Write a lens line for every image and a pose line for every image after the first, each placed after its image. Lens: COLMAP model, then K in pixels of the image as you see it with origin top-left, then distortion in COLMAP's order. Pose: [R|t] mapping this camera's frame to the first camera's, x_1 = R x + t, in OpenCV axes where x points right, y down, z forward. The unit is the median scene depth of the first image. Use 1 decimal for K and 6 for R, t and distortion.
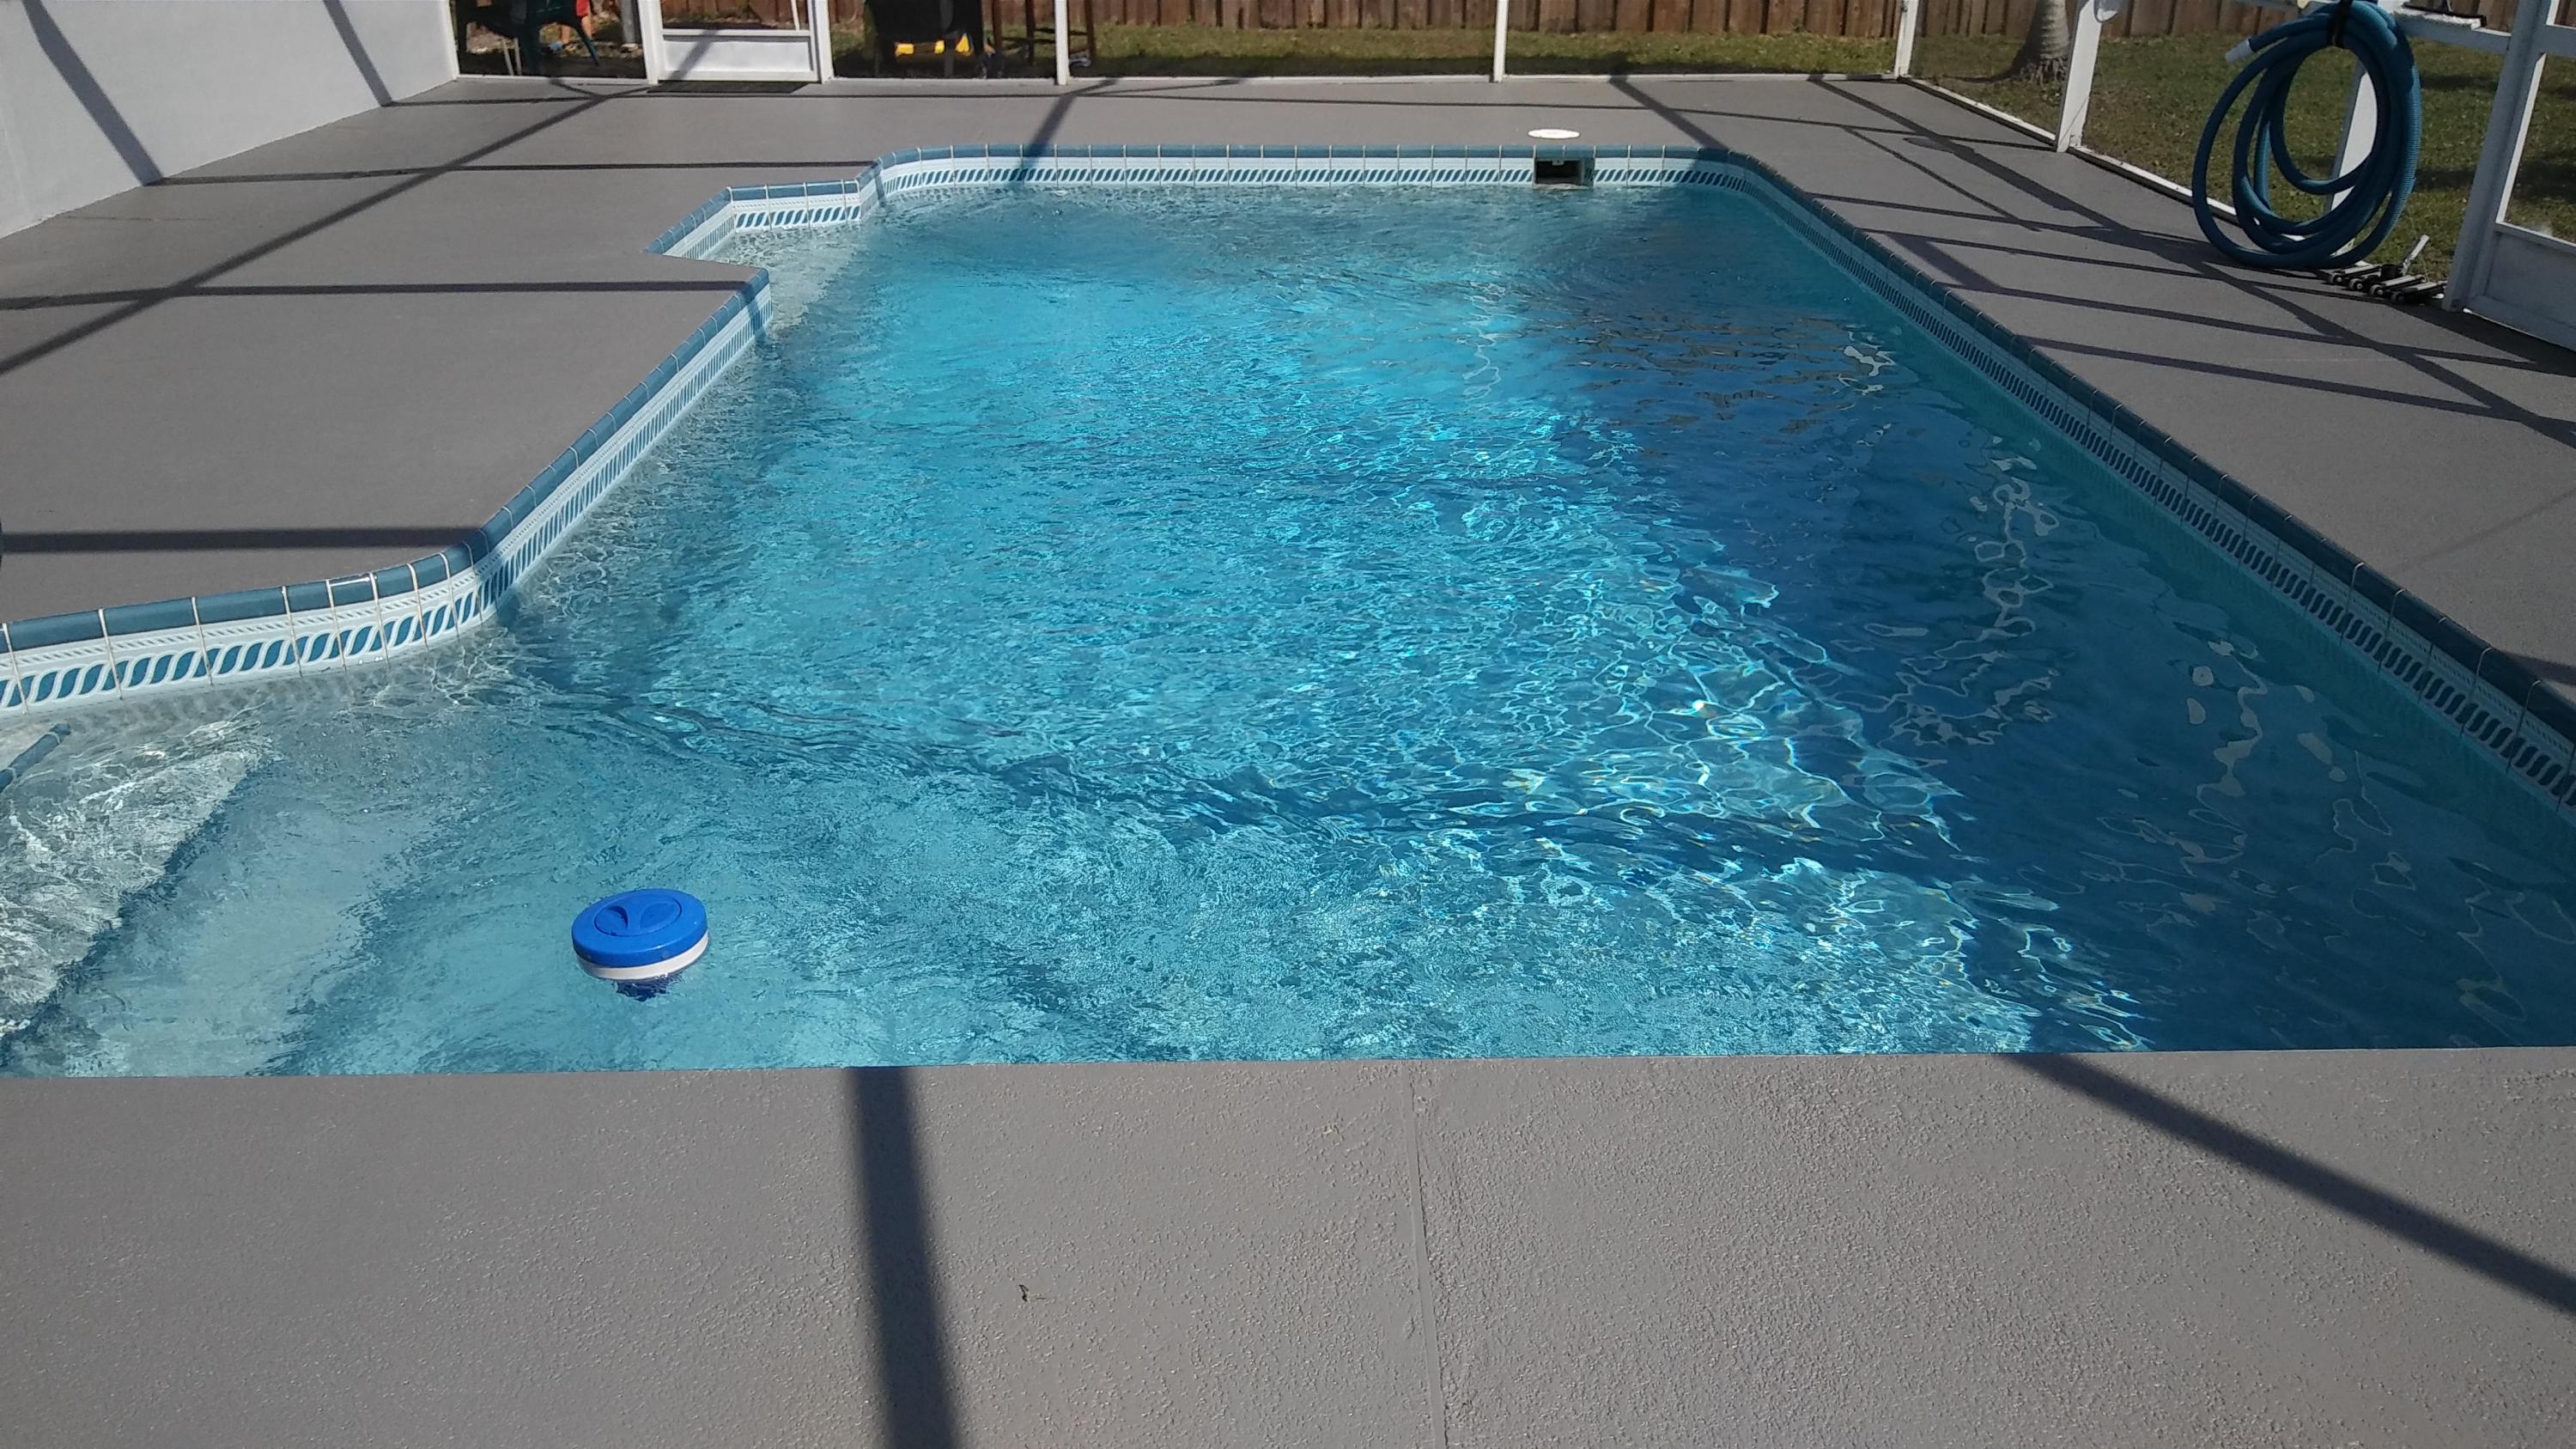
lens RADIAL K [[1989.4, 0, 1287.7], [0, 1989.4, 724.7], [0, 0, 1]] dist [-0.004141, -0.001533]
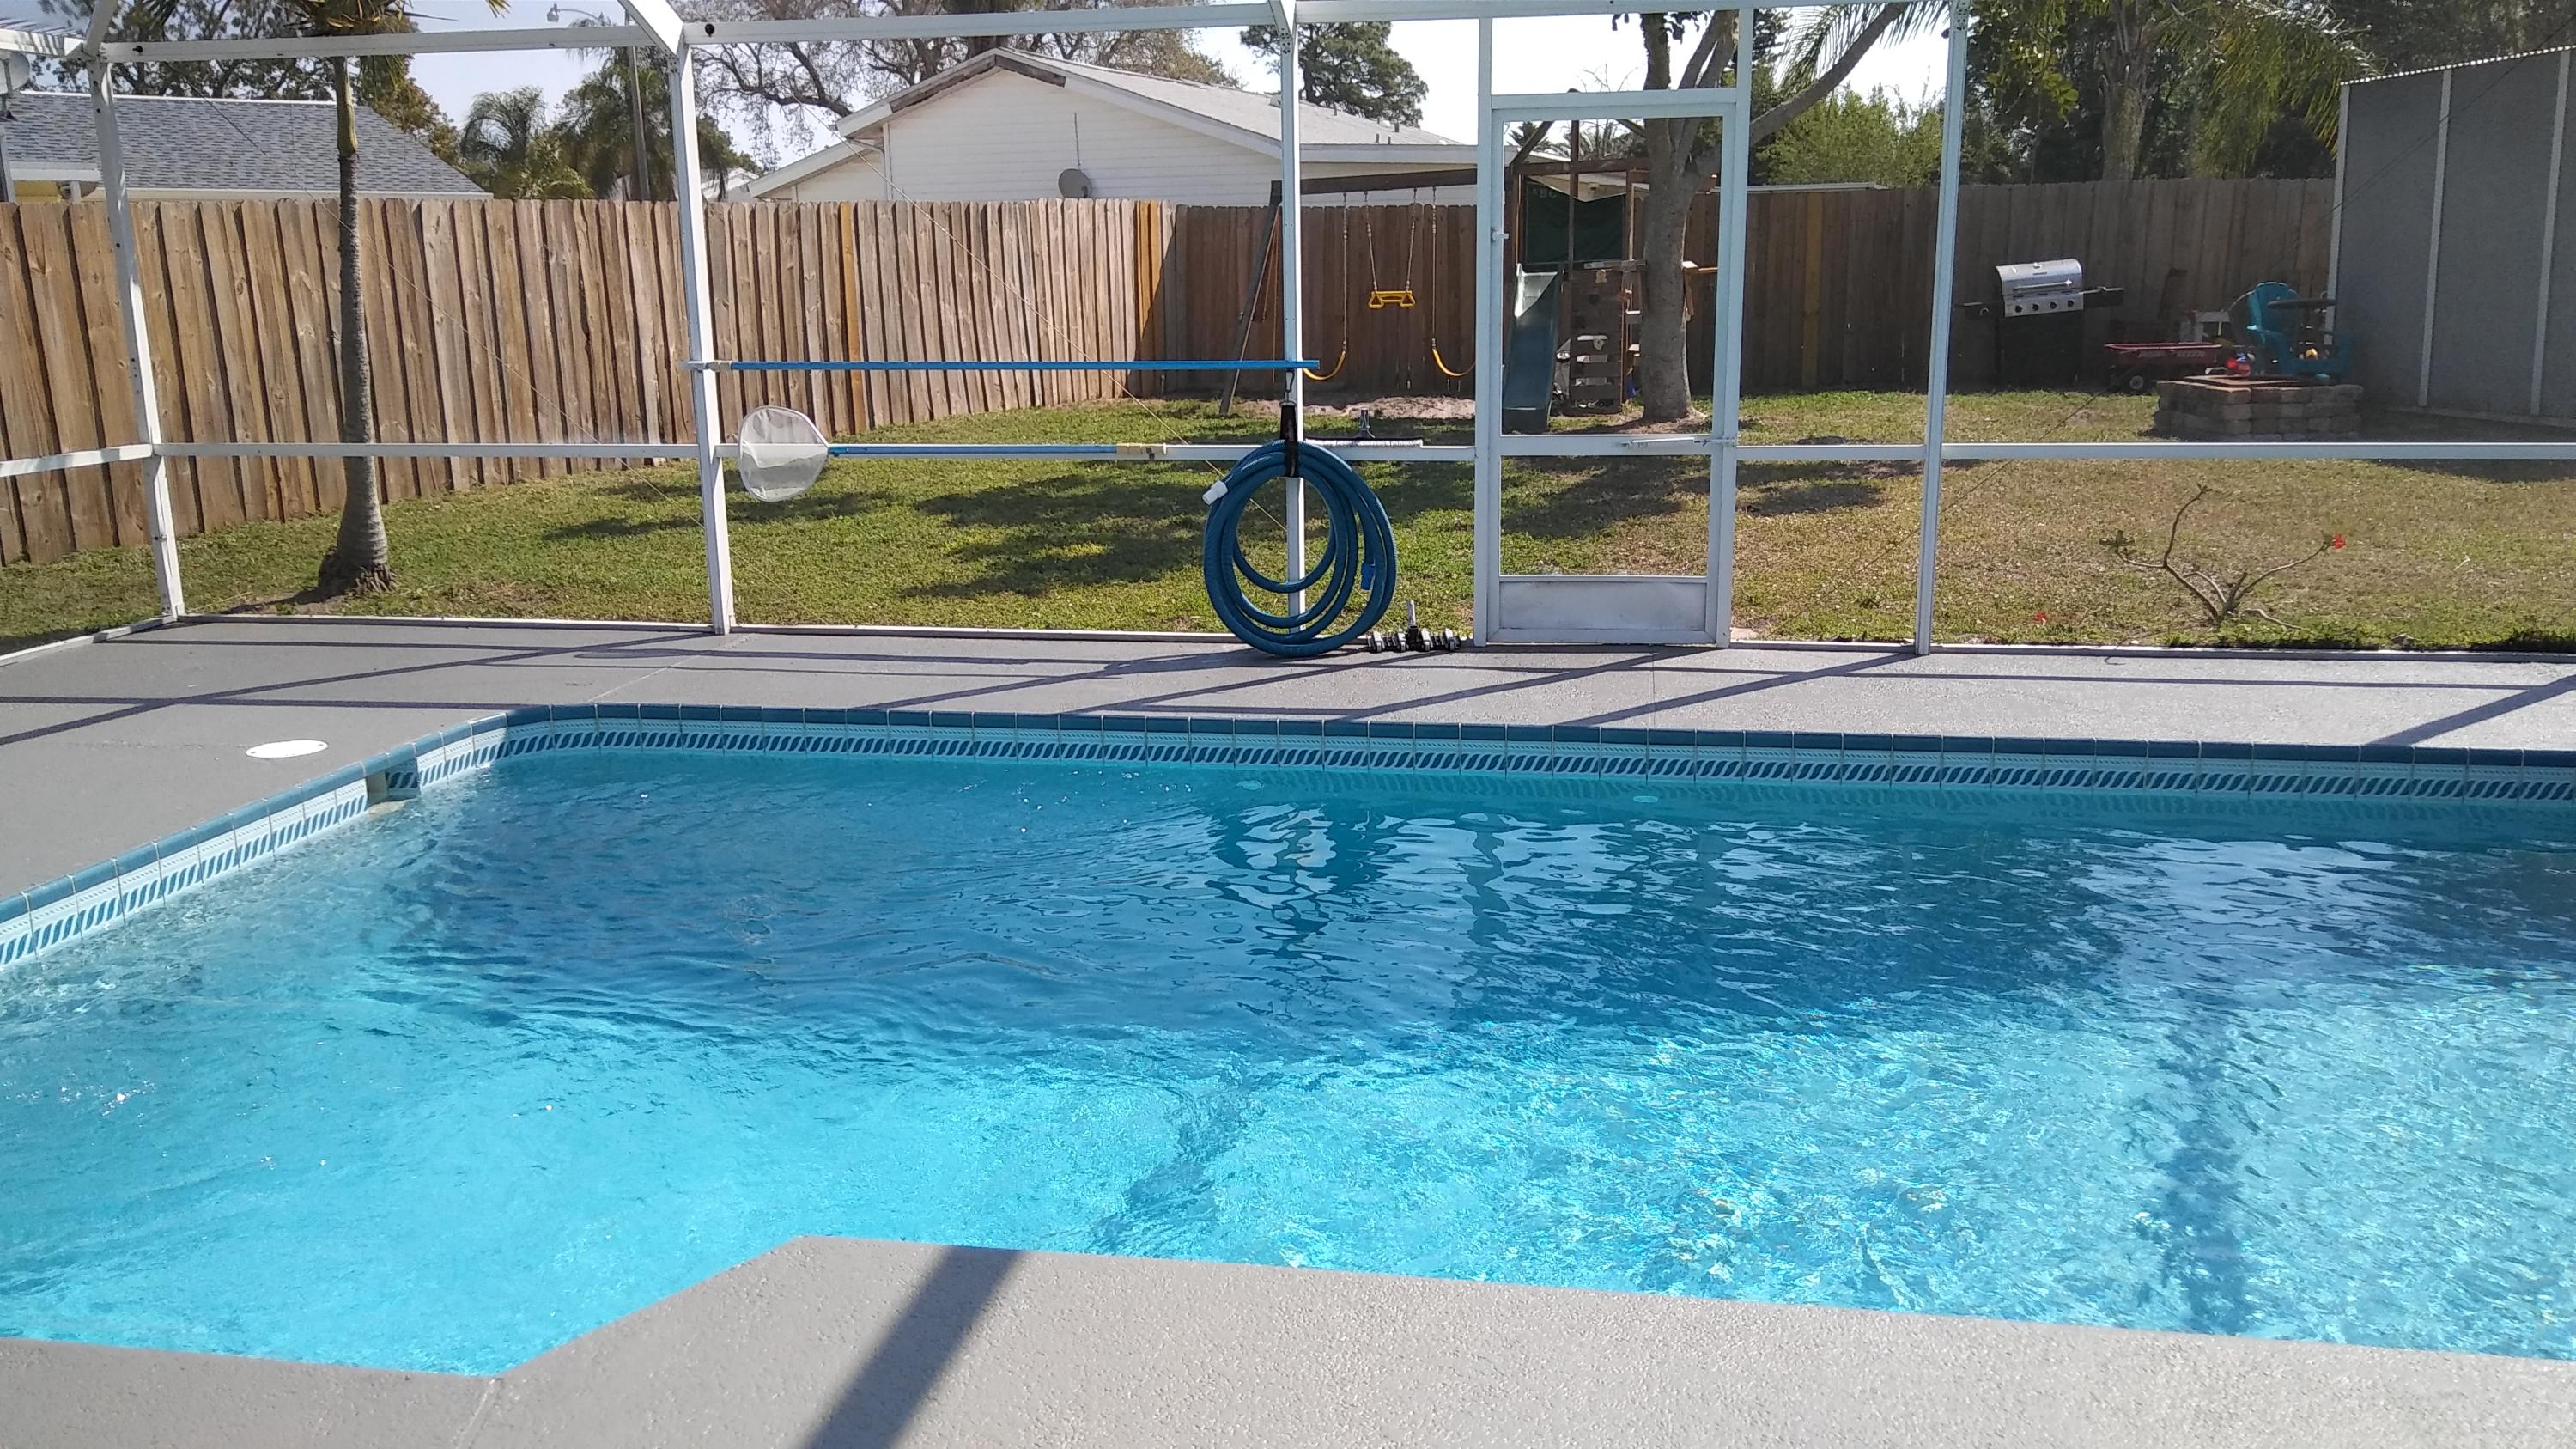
lens RADIAL K [[1989.4, 0, 1289.8], [0, 1989.4, 728.6], [0, 0, 1]] dist [-0.004141, -0.001533]
pose [[0.204146, -0.224061, 0.952954, -0.471103], [0.419594, 0.899528, 0.121612, -0.248607], [-0.884458, 0.375027, 0.277650, 0.510229]]
